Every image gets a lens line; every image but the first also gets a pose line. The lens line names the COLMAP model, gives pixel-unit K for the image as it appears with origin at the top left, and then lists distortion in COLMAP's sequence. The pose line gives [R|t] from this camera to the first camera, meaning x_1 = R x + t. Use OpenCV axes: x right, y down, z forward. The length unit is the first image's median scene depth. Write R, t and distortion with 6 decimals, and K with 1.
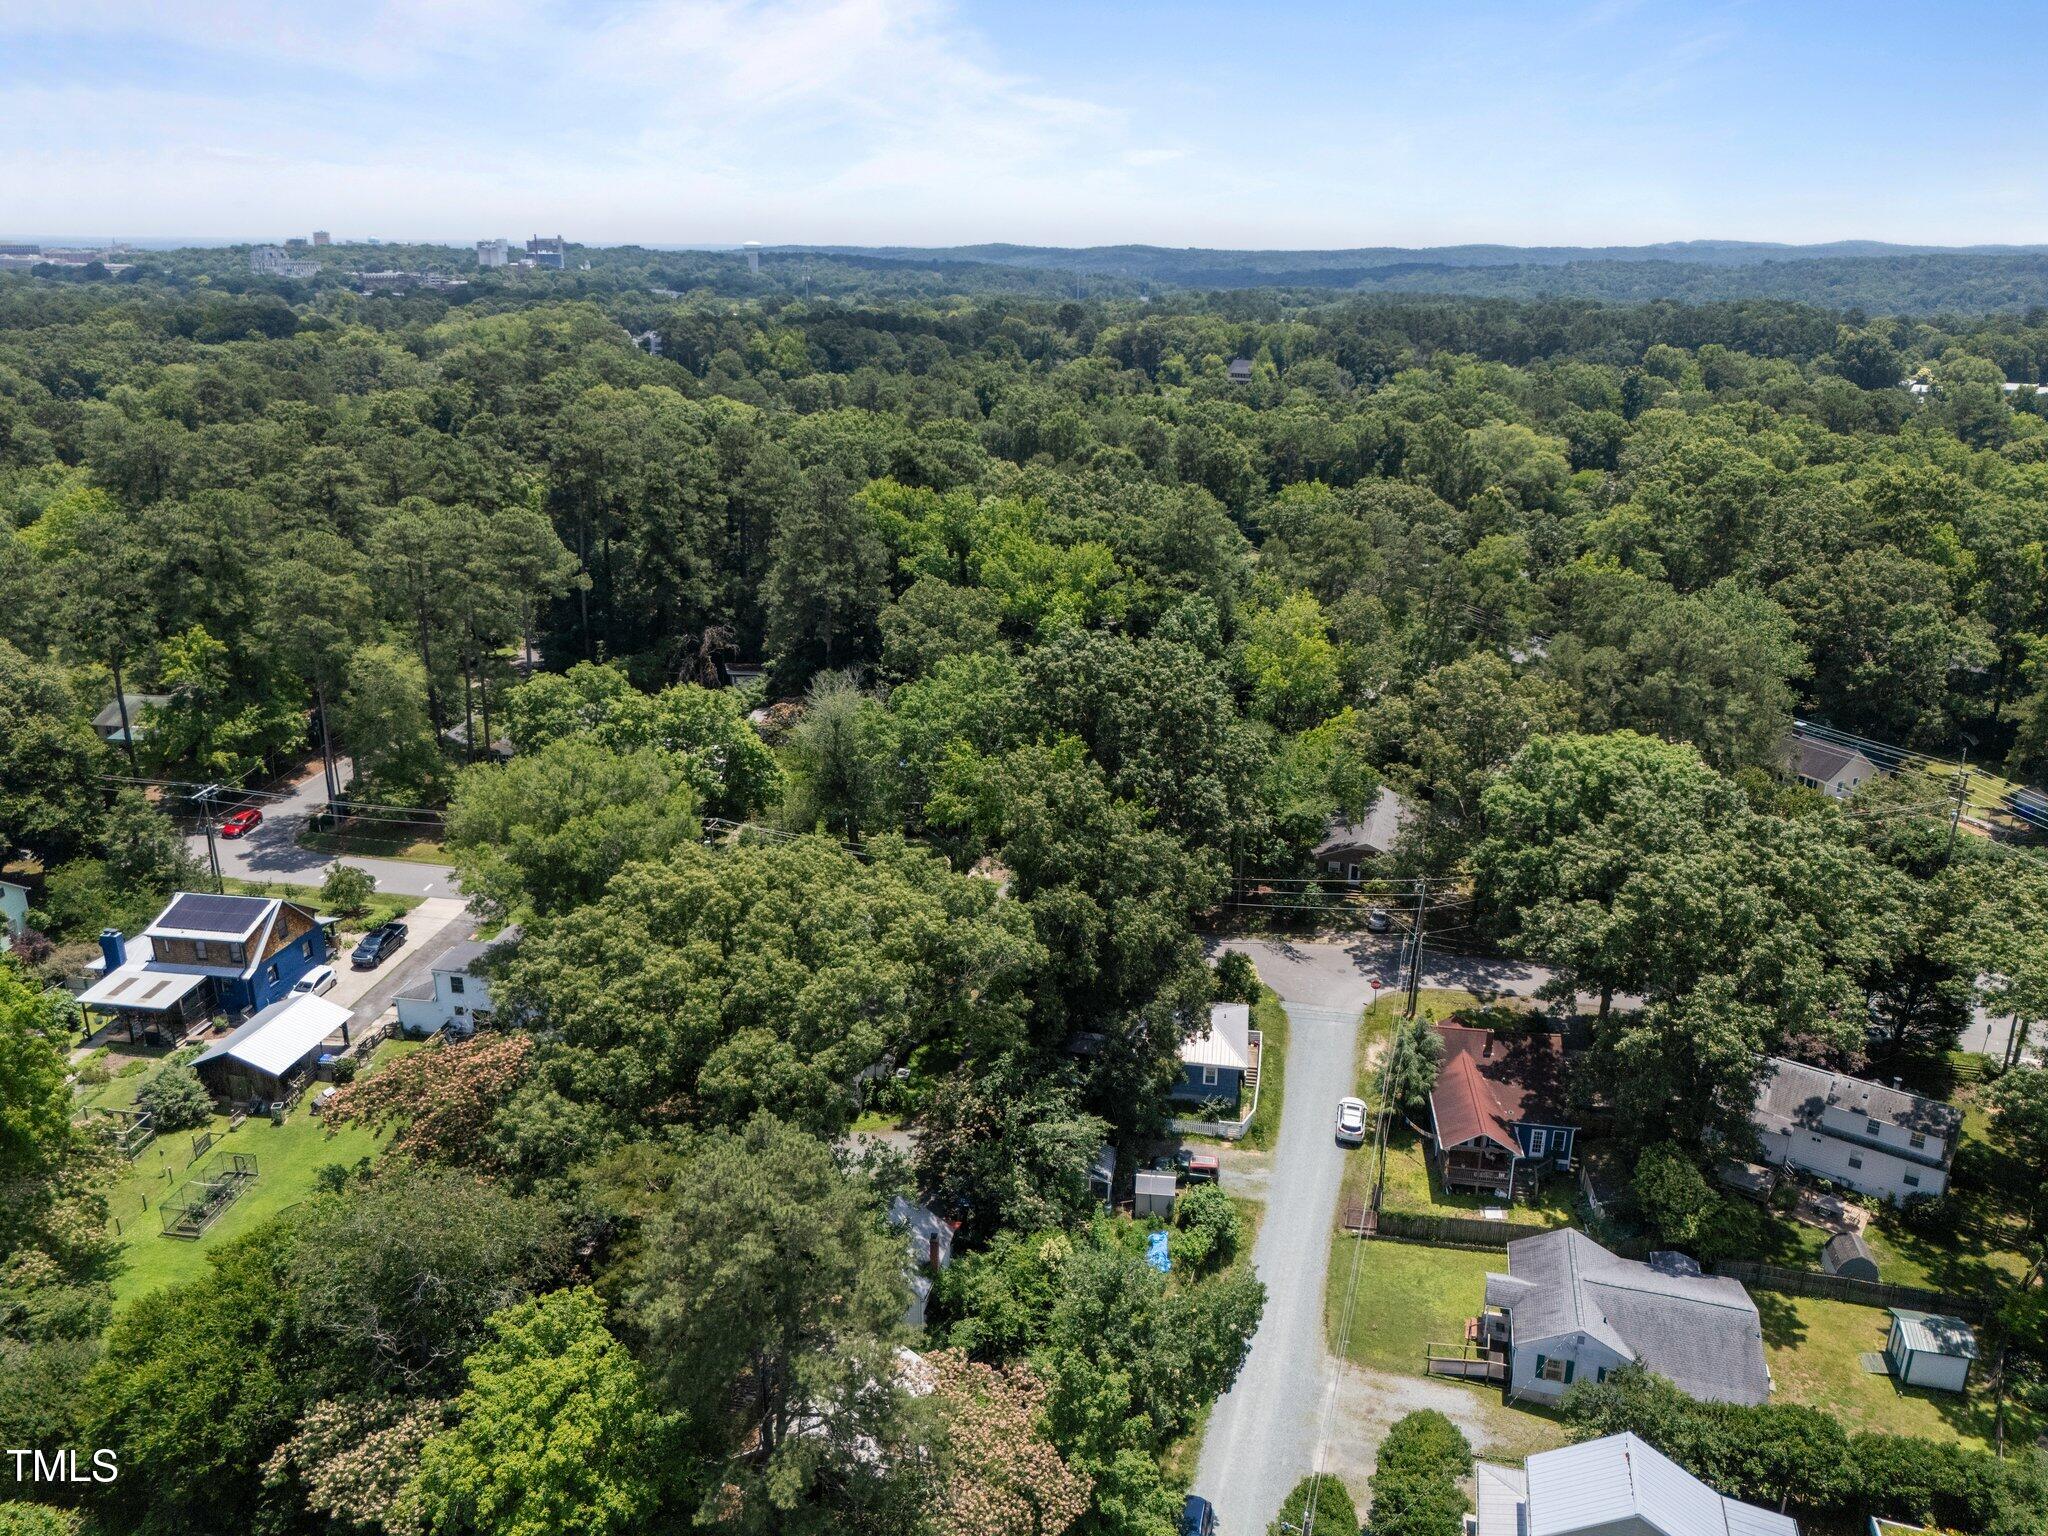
lens RADIAL K [[1576.9, 0, 1024.4], [0, 1576.9, 769.2], [0, 0, 1]] dist [0.041108, -0.005387]
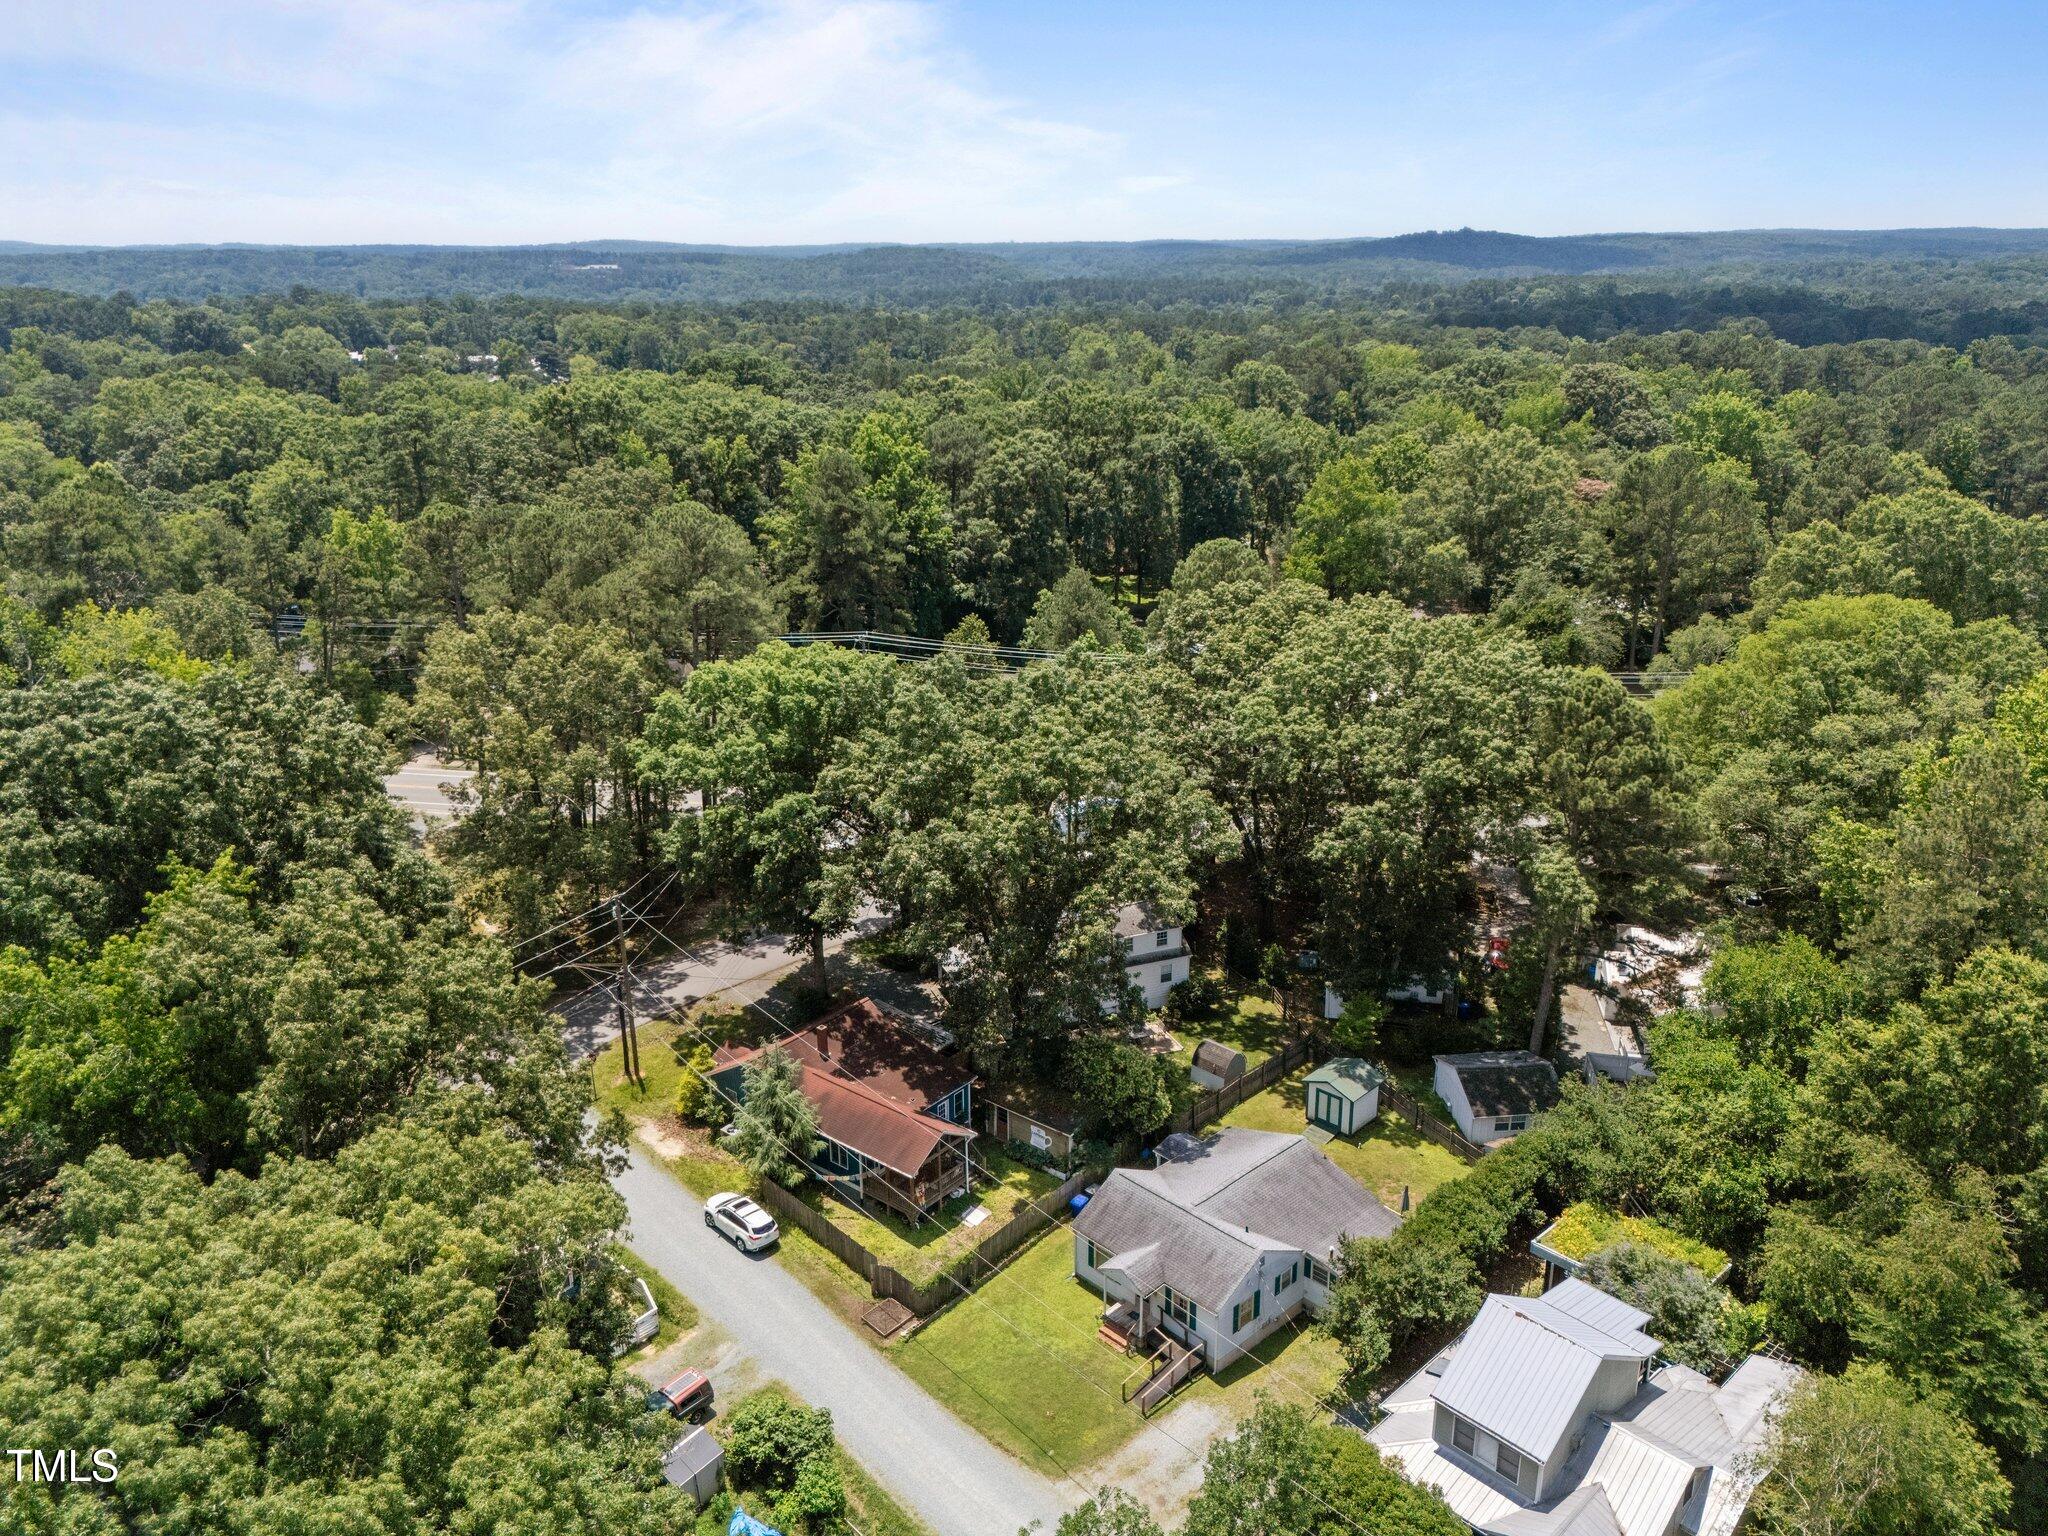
lens RADIAL K [[1576.9, 0, 1026.9], [0, 1576.9, 766.2], [0, 0, 1]] dist [0.041108, -0.005387]
pose [[0.519711, -0.292616, 0.802668, -0.271553], [0.299872, 0.942220, 0.149329, -0.049961], [-0.799986, 0.163090, 0.577429, 0.473732]]
